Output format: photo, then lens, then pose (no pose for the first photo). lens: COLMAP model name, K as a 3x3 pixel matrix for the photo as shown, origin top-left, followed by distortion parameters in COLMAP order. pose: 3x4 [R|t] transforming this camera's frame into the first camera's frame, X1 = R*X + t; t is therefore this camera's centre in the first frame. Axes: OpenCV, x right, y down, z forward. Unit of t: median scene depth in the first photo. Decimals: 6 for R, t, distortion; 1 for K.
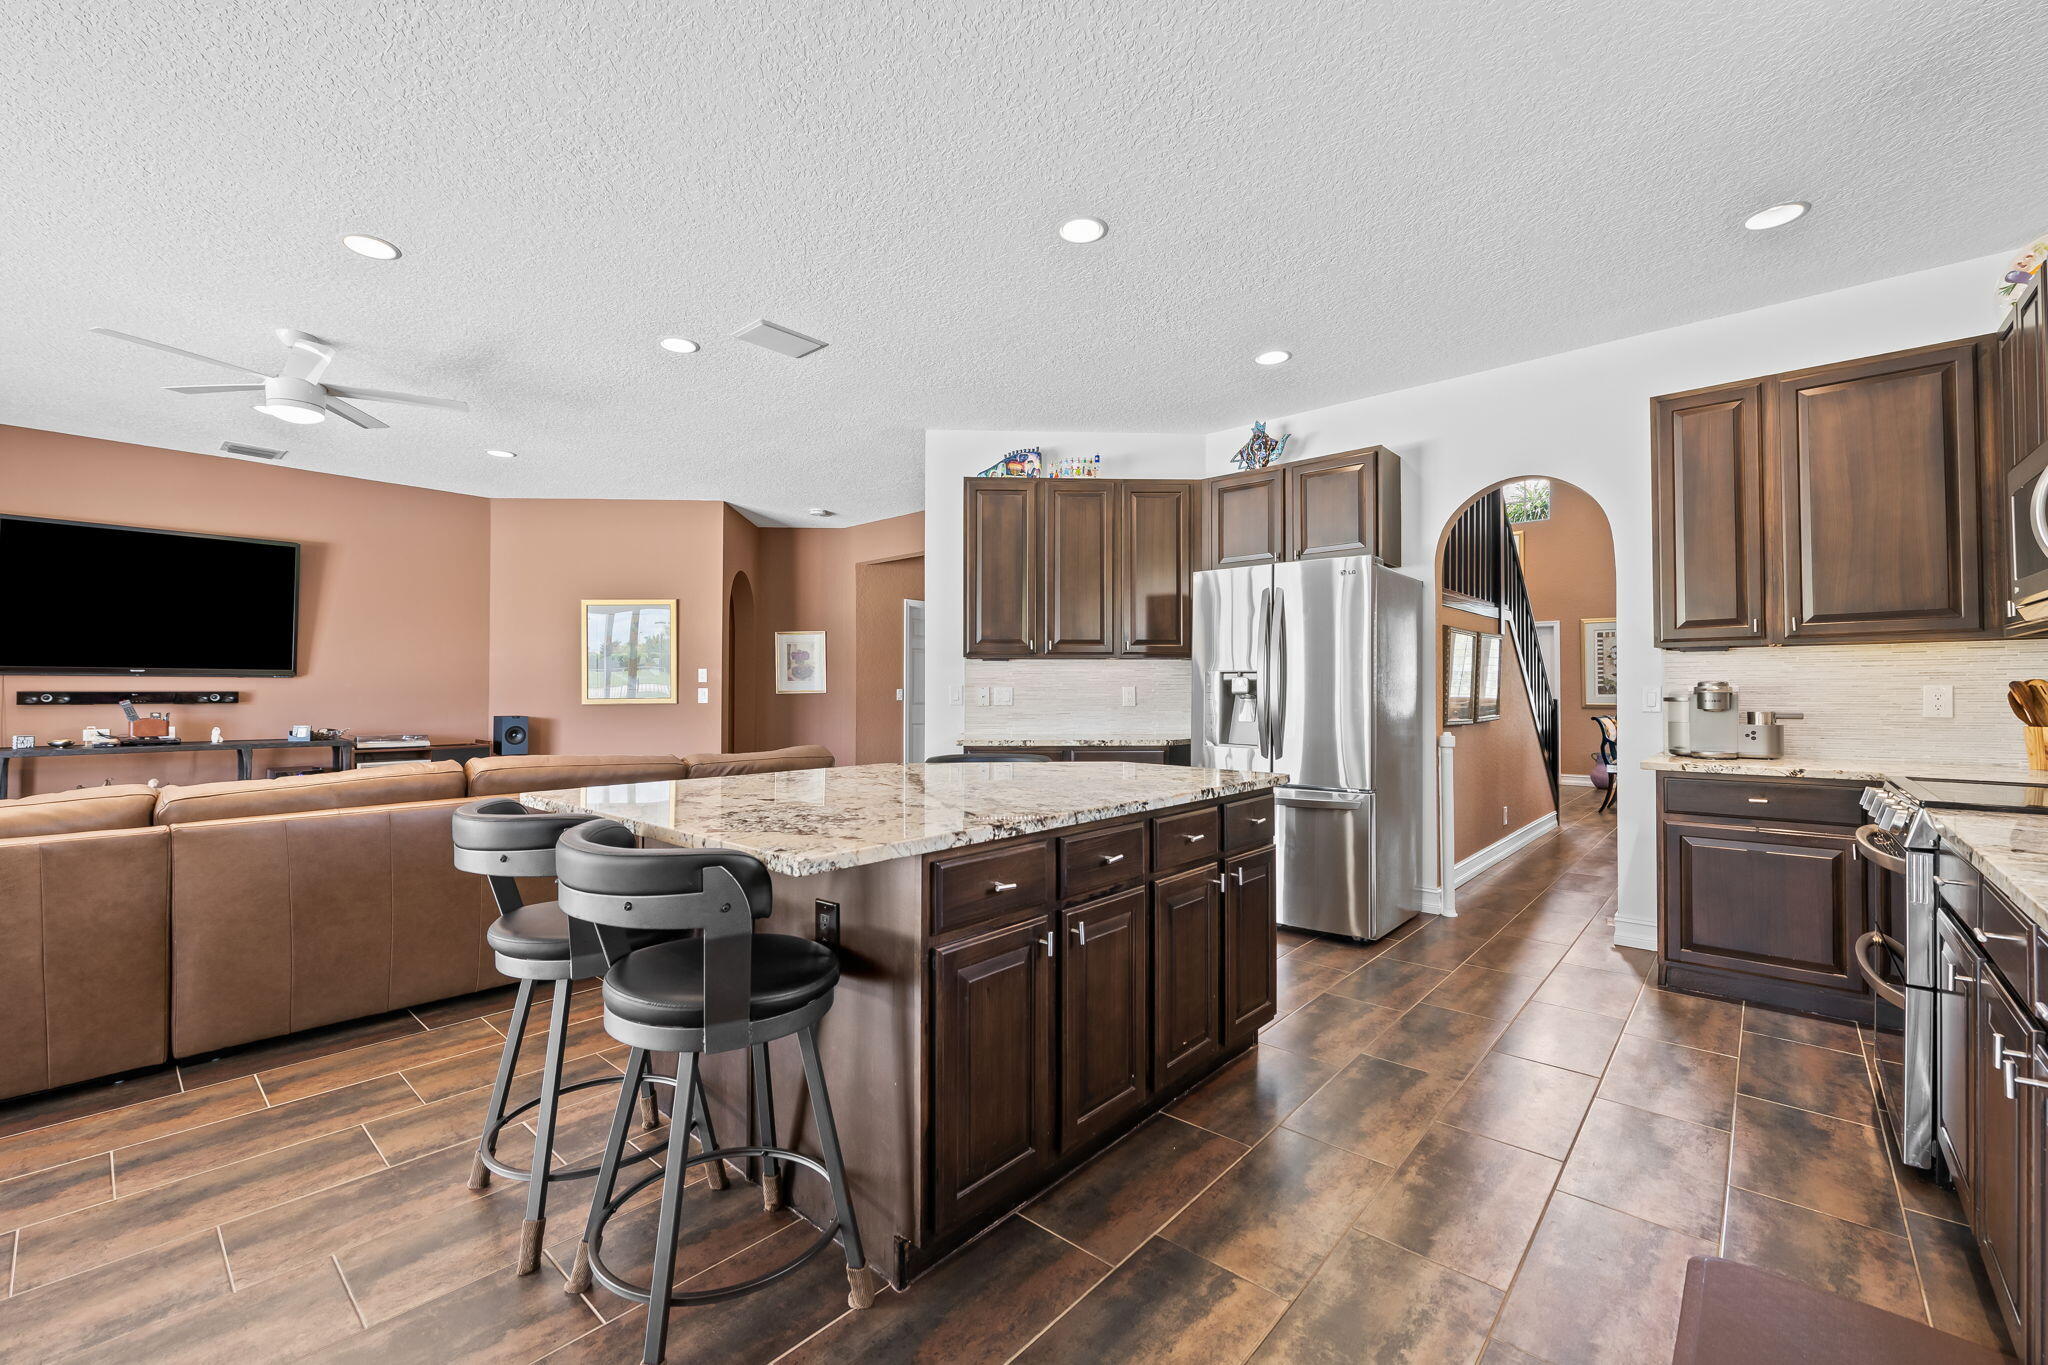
lens RADIAL K [[837.2, 0, 1021.0], [0, 837.2, 689.4], [0, 0, 1]] dist [0.000031, -0.004840]
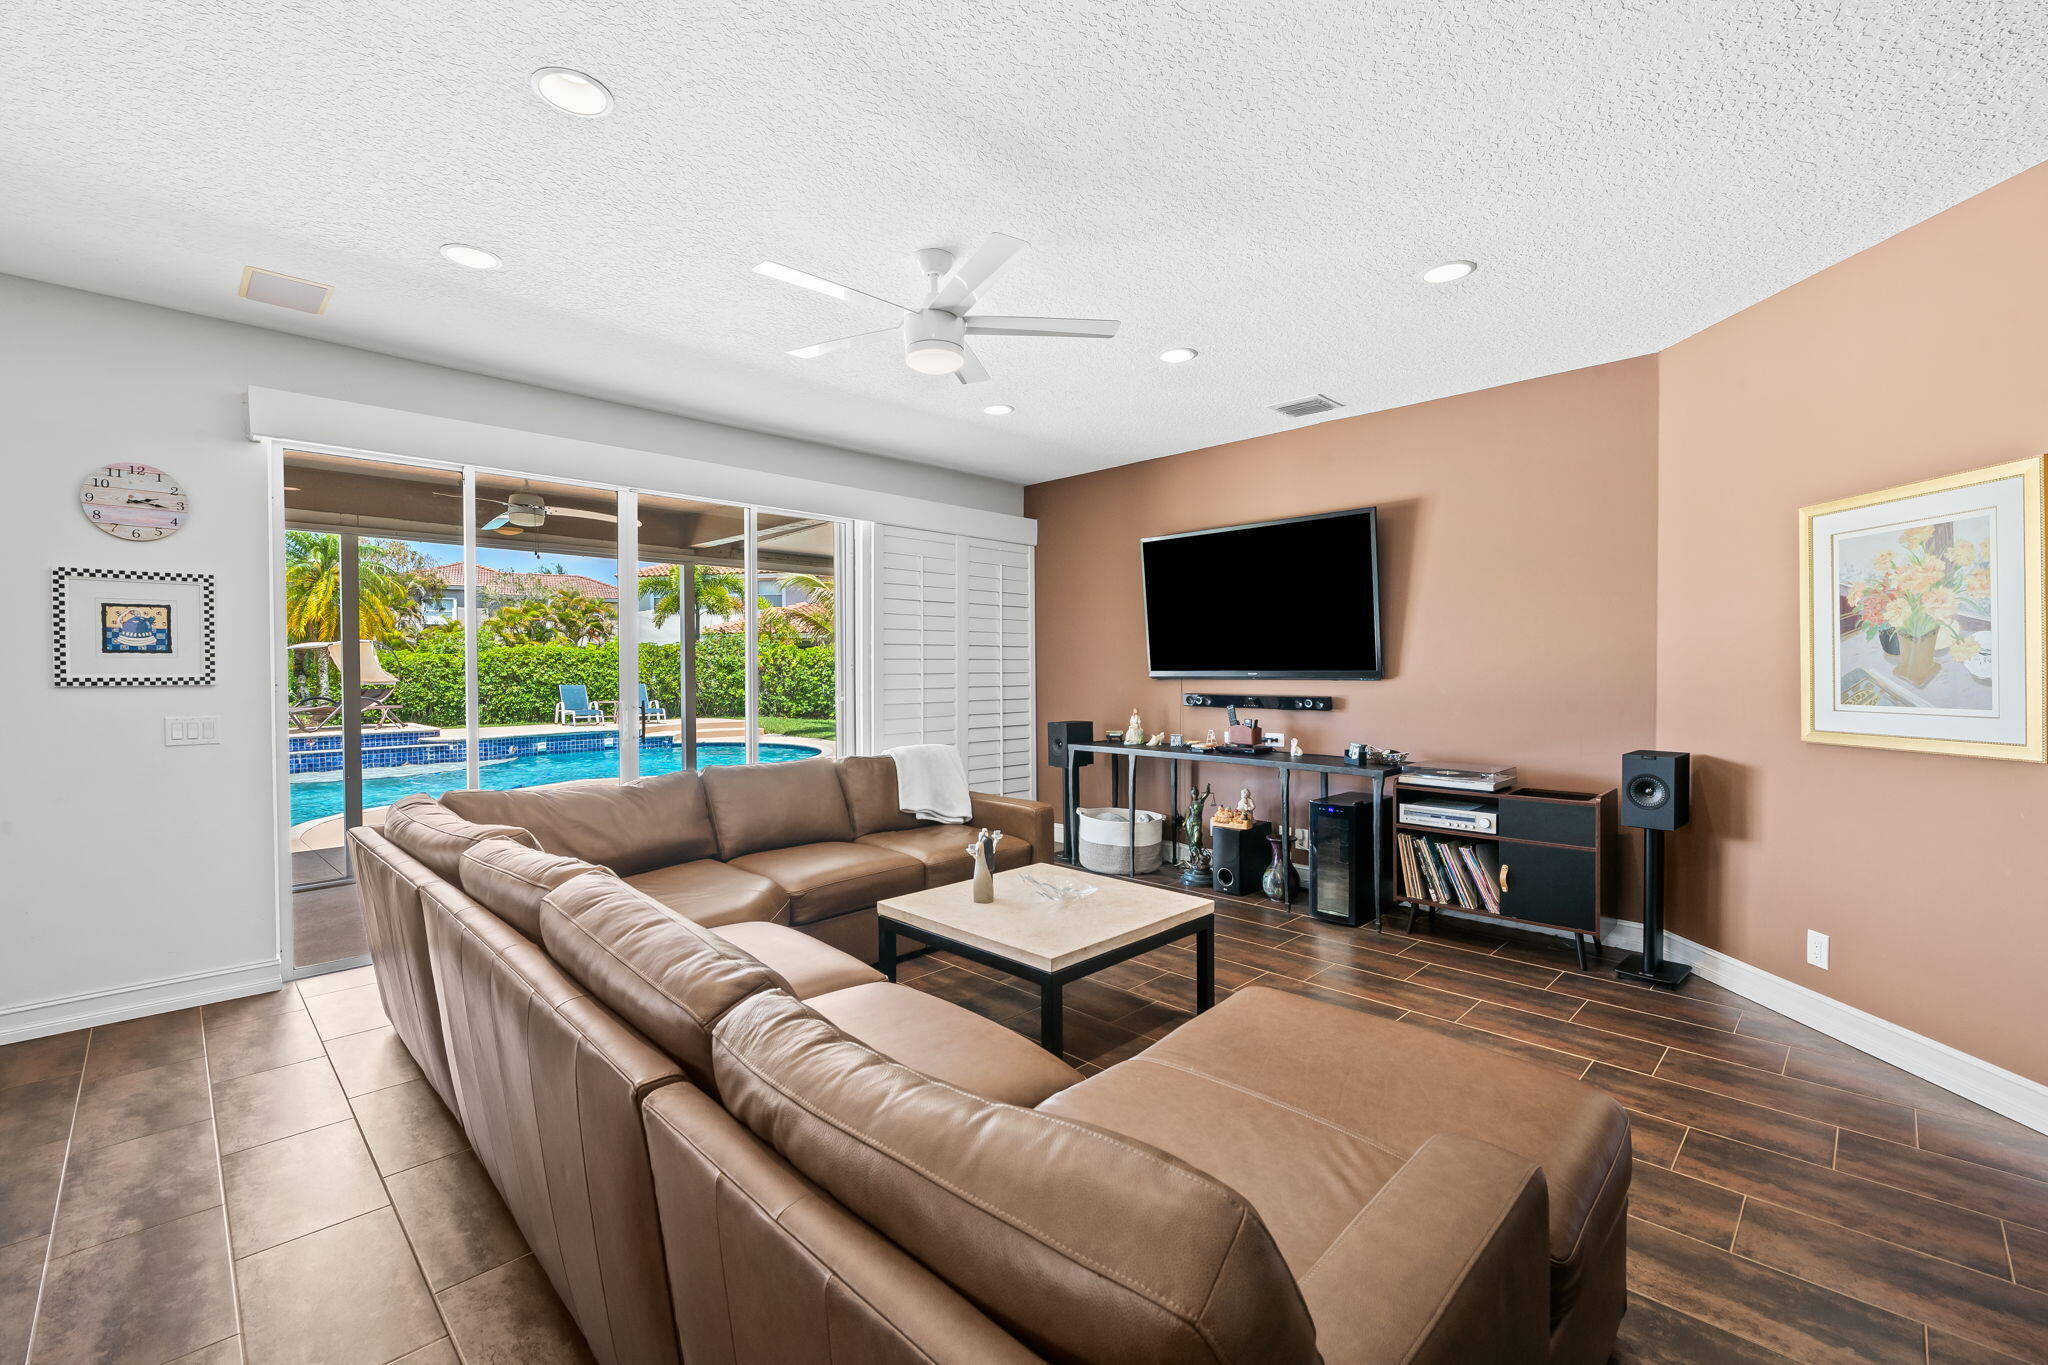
lens RADIAL K [[858.8, 0, 1016.7], [0, 858.8, 679.4], [0, 0, 1]] dist [0.003192, -0.005168]
pose [[-0.057343, 0.016307, -0.998221, -0.054482], [0.007174, 0.999848, 0.015922, -0.035541], [0.998329, -0.006248, -0.057451, 0.831483]]
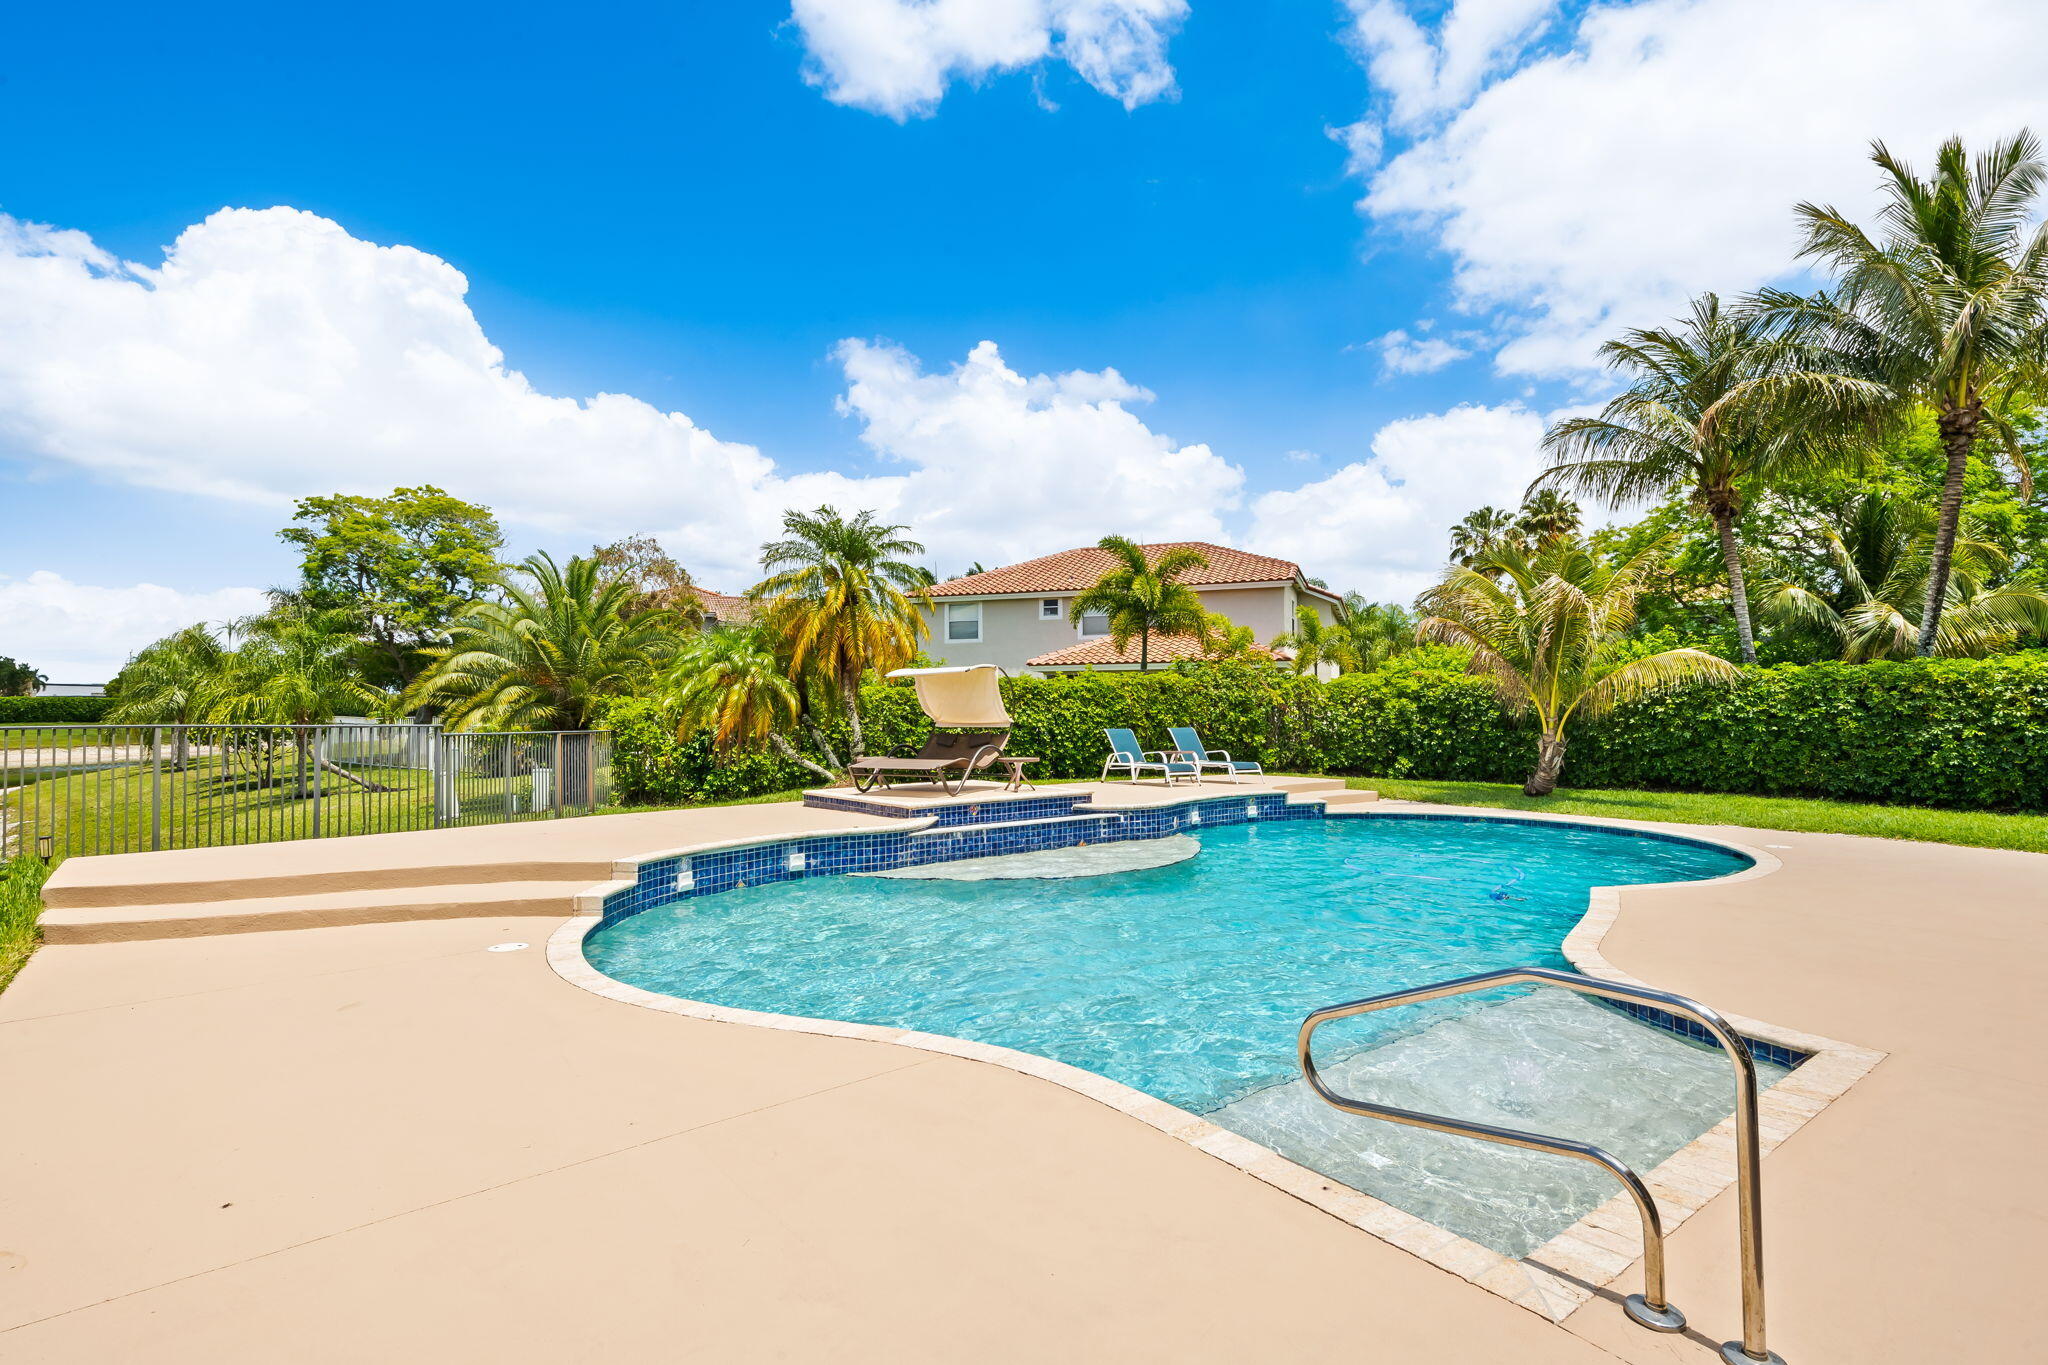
lens RADIAL K [[1001.5, 0, 1024.0], [0, 1001.5, 682.5], [0, 0, 1]] dist [0.001271, -0.000241]
pose [[-0.184871, -0.024366, -0.982461, -0.501576], [0.006906, 0.999636, -0.026092, -0.032726], [0.982739, -0.011608, -0.184635, -1.068324]]
